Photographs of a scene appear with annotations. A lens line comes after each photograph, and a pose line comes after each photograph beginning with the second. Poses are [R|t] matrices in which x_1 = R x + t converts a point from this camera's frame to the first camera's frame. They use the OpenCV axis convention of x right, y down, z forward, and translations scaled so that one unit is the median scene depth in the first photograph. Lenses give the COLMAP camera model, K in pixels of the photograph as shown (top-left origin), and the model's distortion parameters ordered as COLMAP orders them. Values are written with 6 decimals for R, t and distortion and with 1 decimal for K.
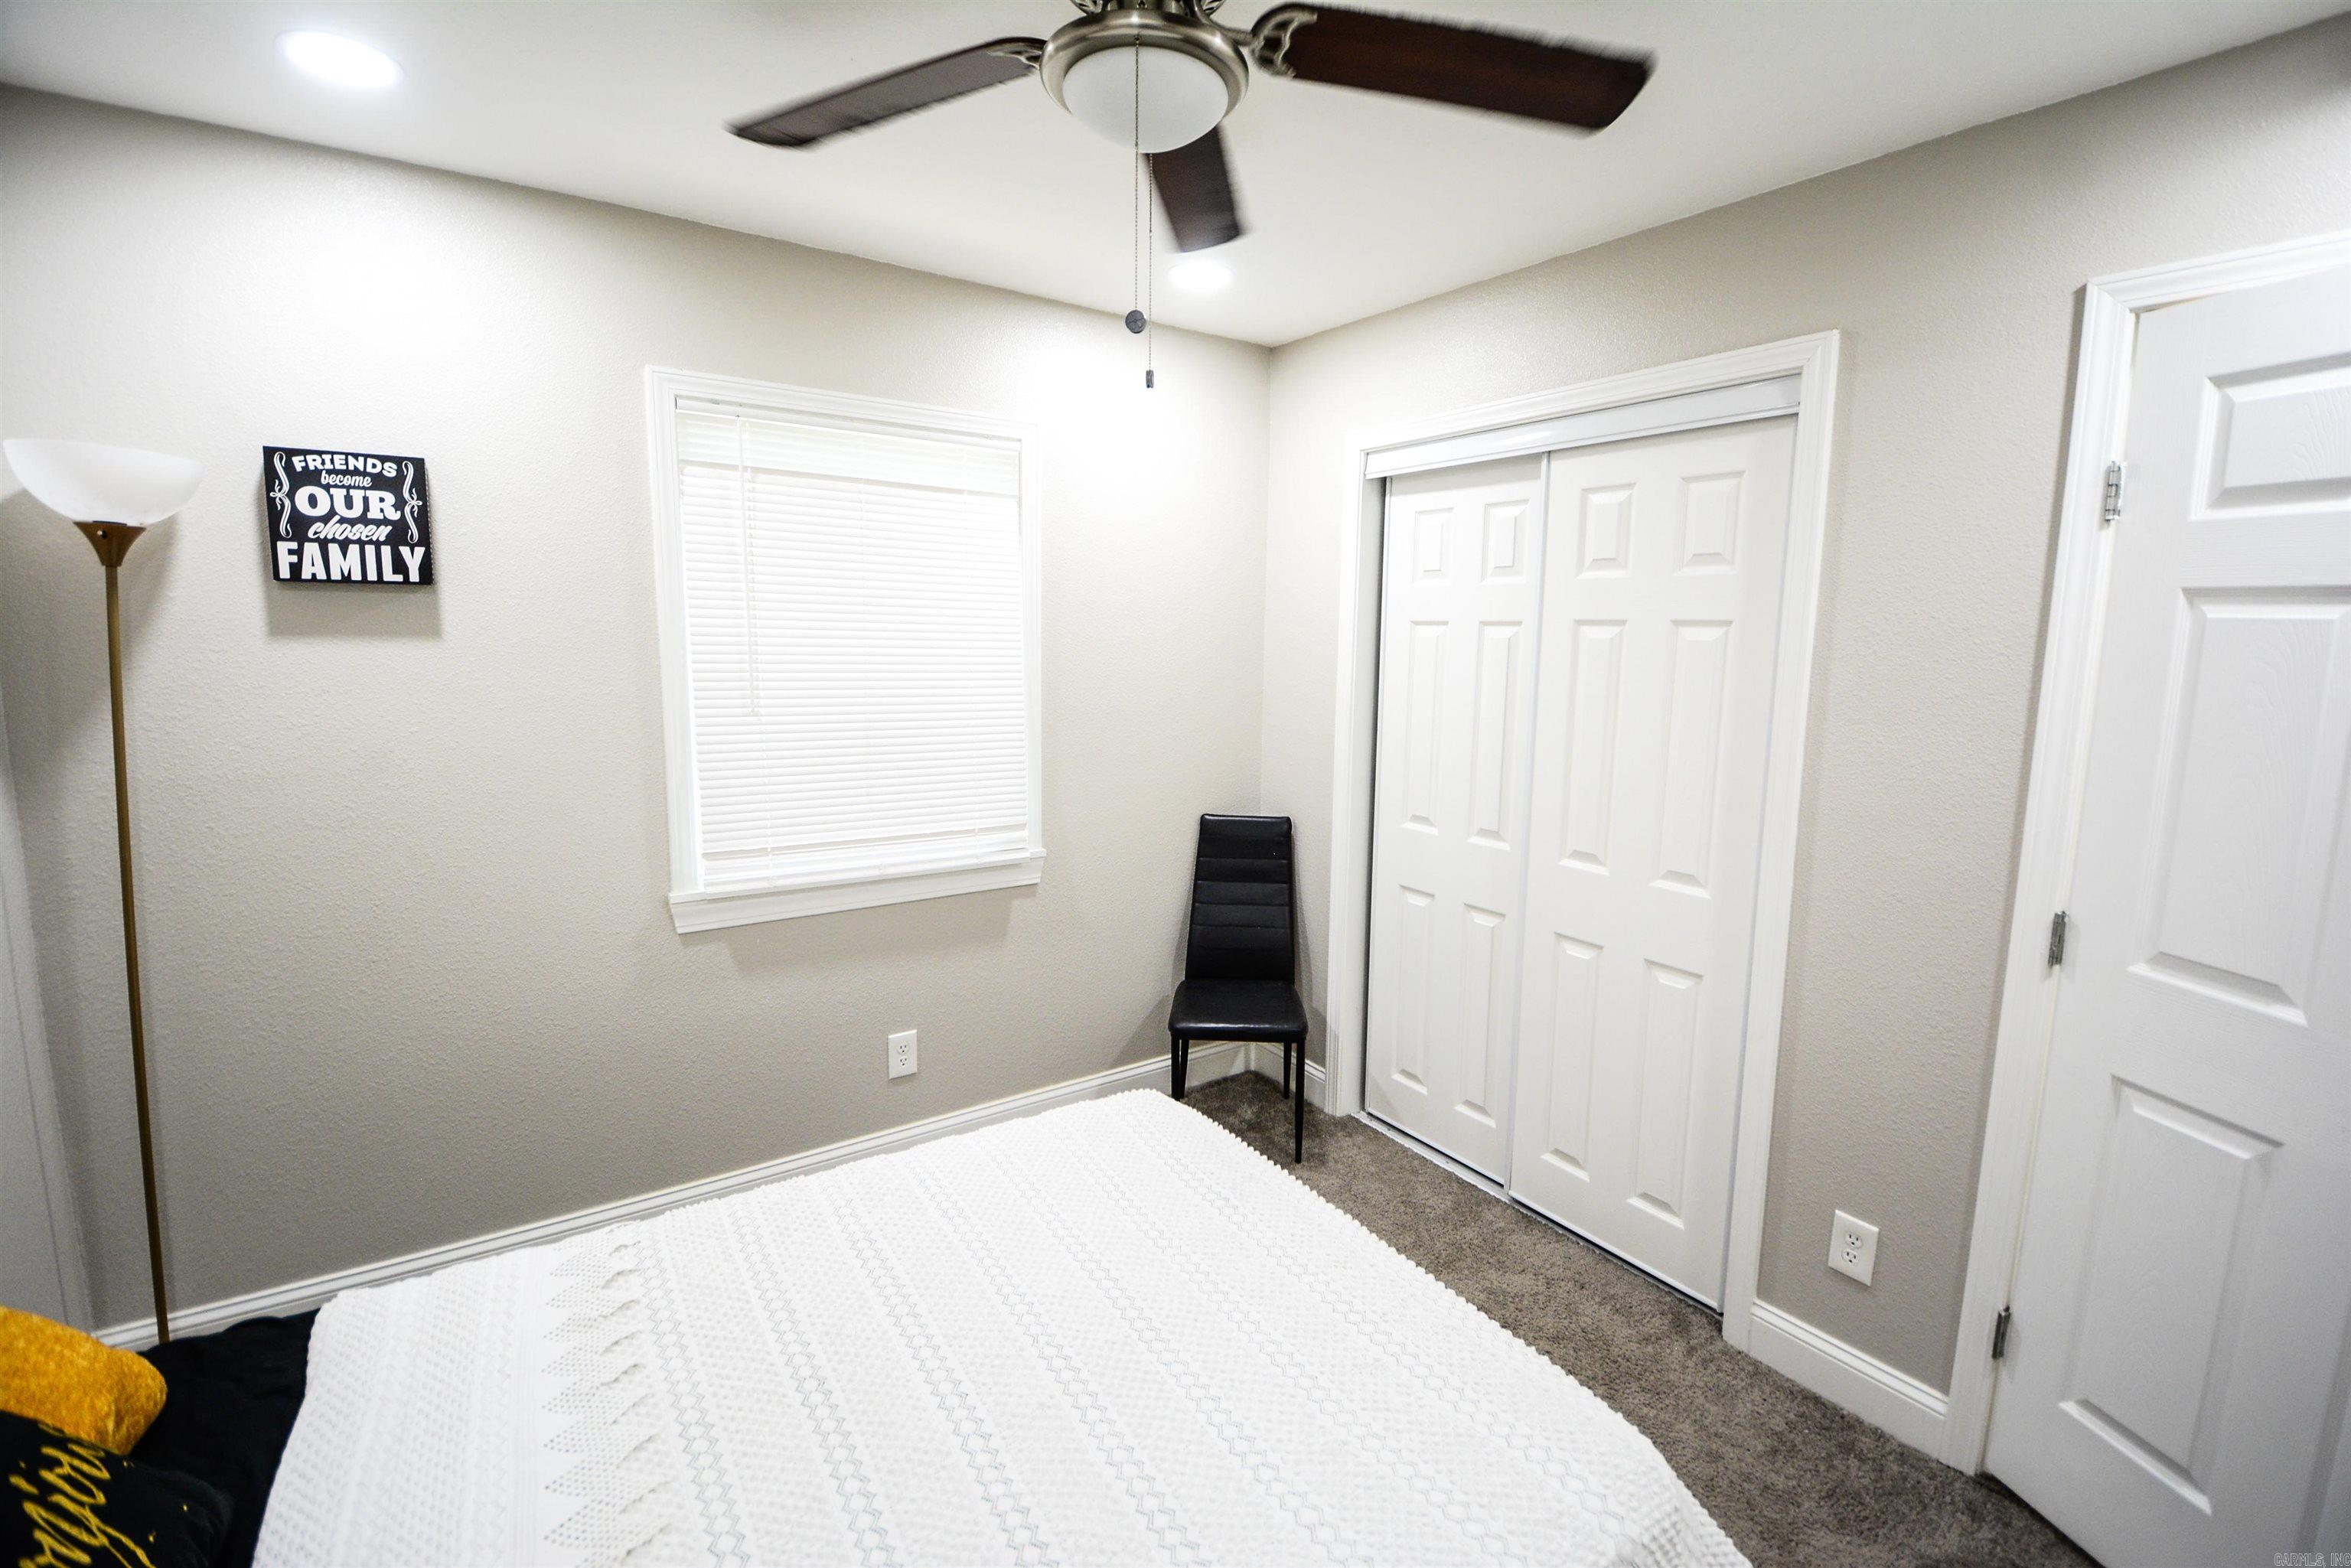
lens RADIAL K [[1028.7, 0, 1195.1], [0, 1028.7, 766.5], [0, 0, 1]] dist [0.019354, -0.026211]
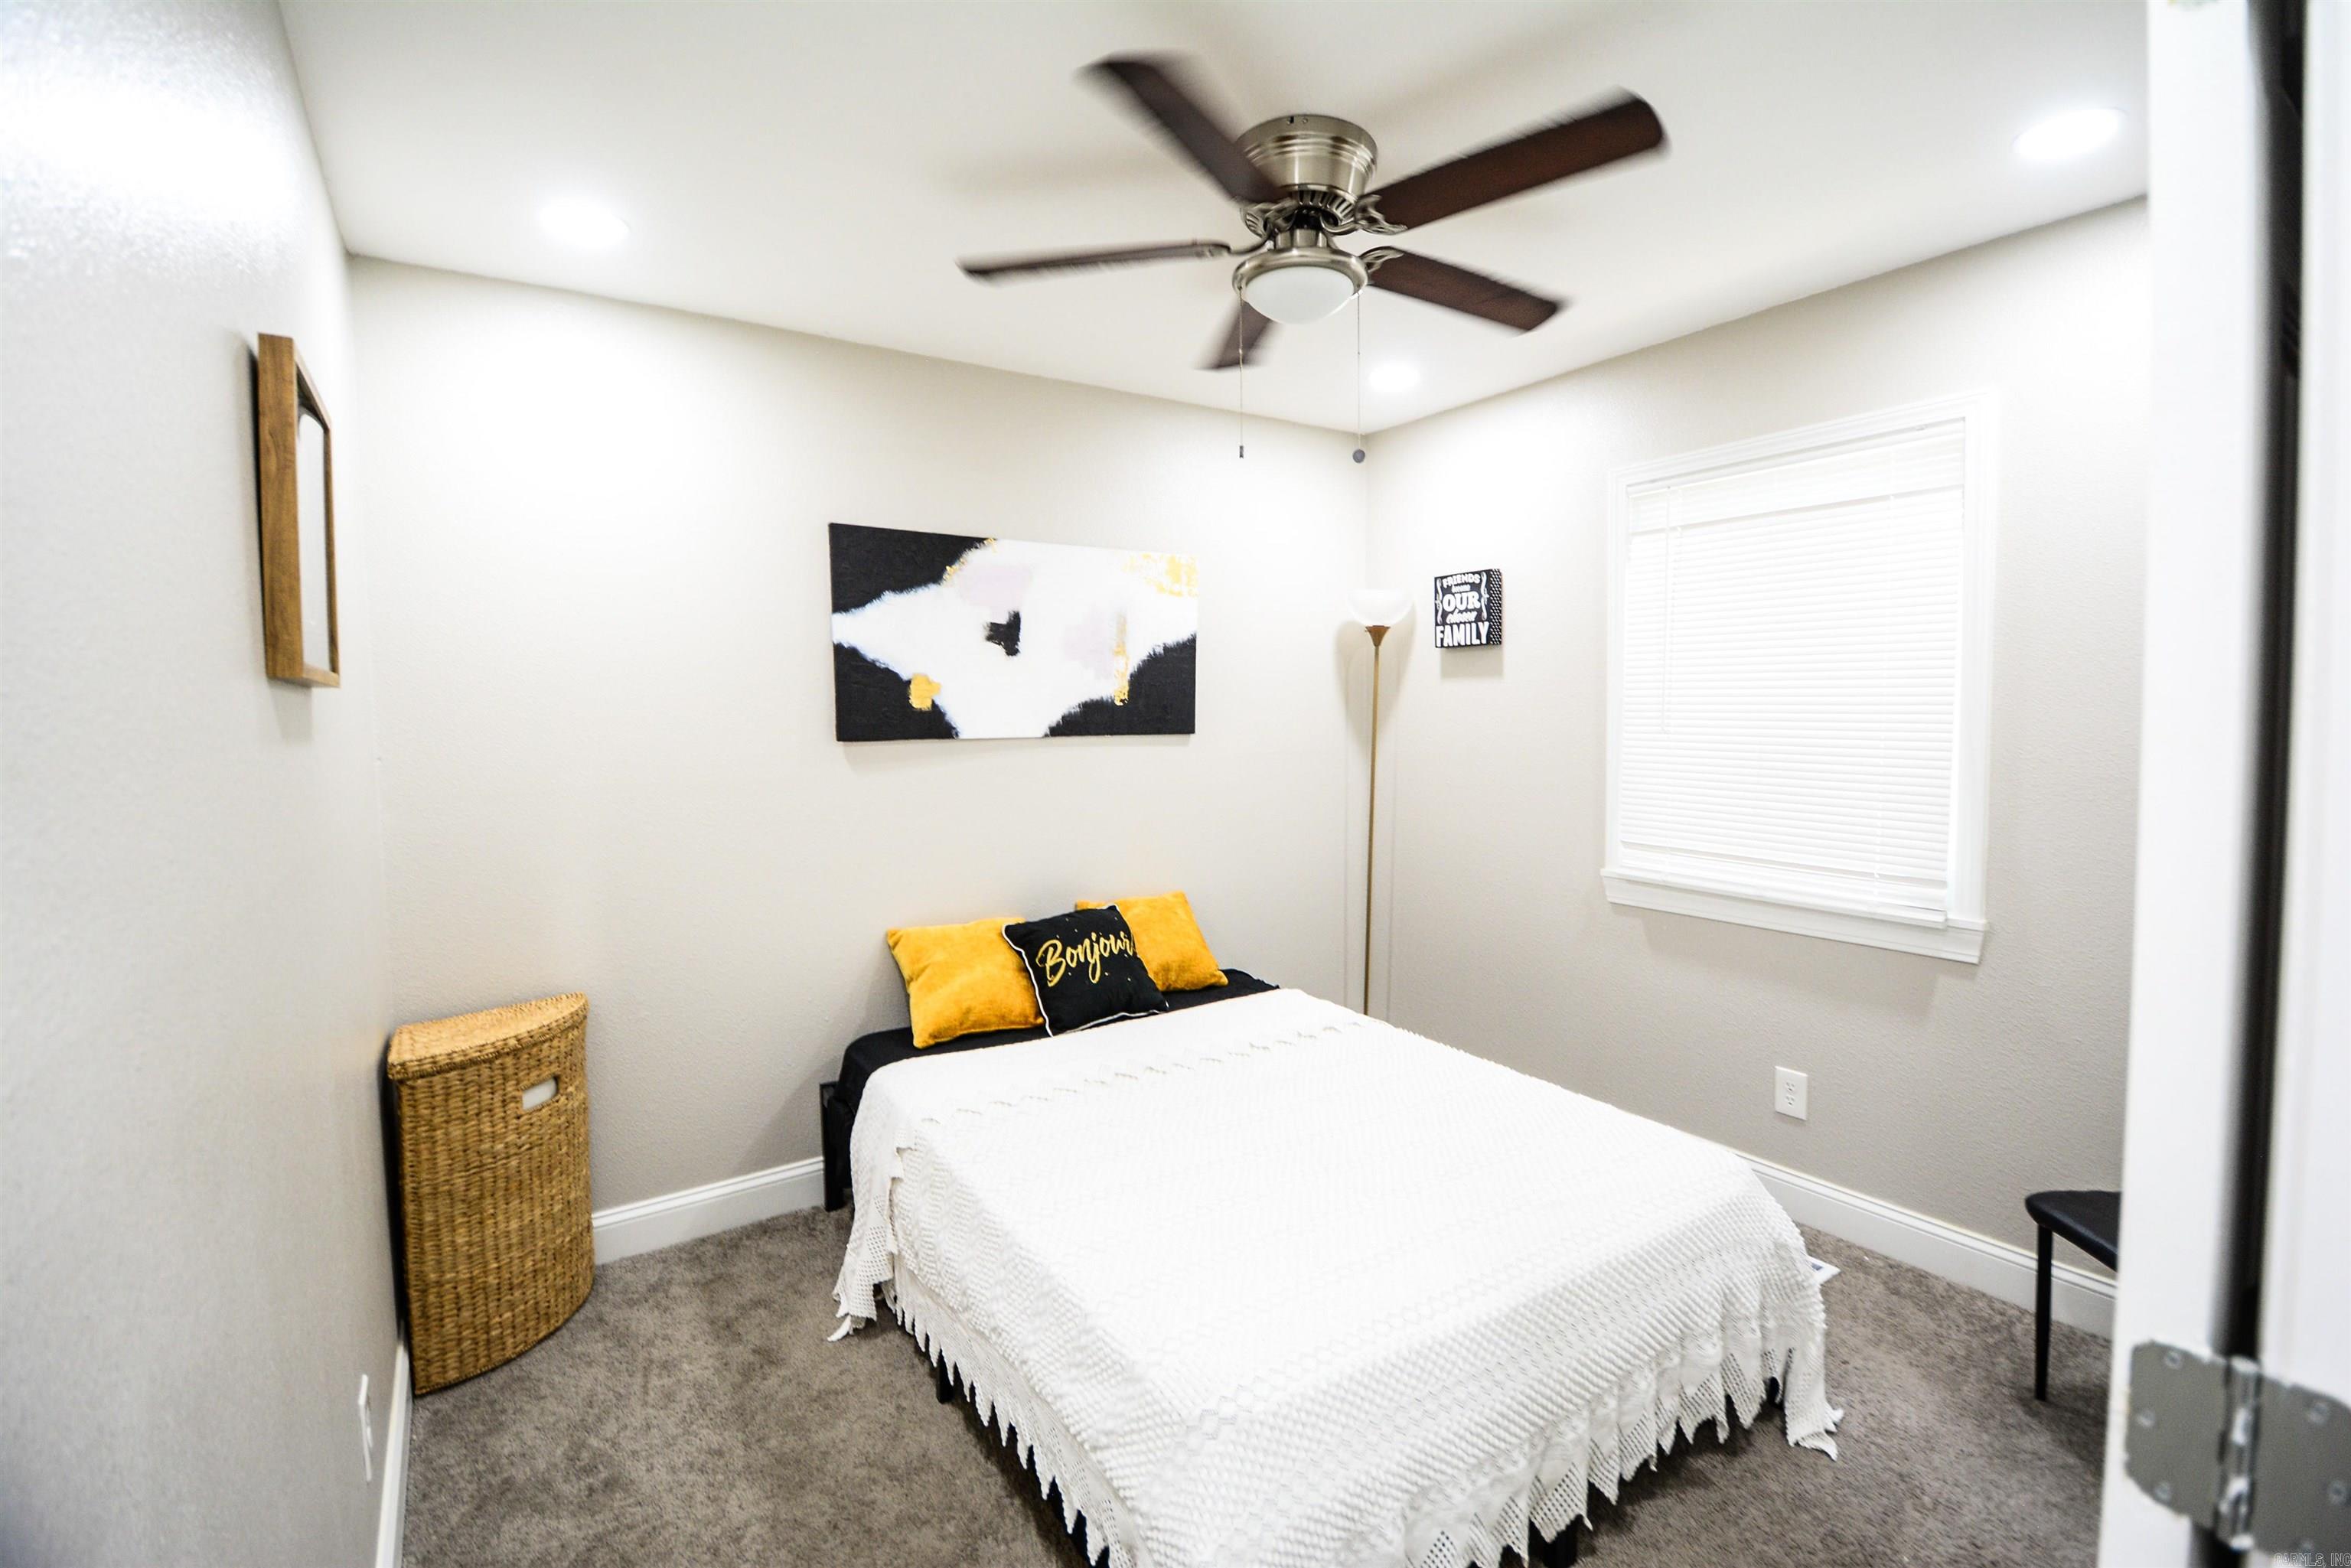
lens RADIAL K [[1028.7, 0, 1195.1], [0, 1028.7, 766.5], [0, 0, 1]] dist [0.019354, -0.026211]
pose [[-0.008837, 0.041306, -0.999107, 0.926558], [-0.122148, 0.991620, 0.042077, 0.005584], [0.992473, 0.122411, -0.003718, 0.570837]]
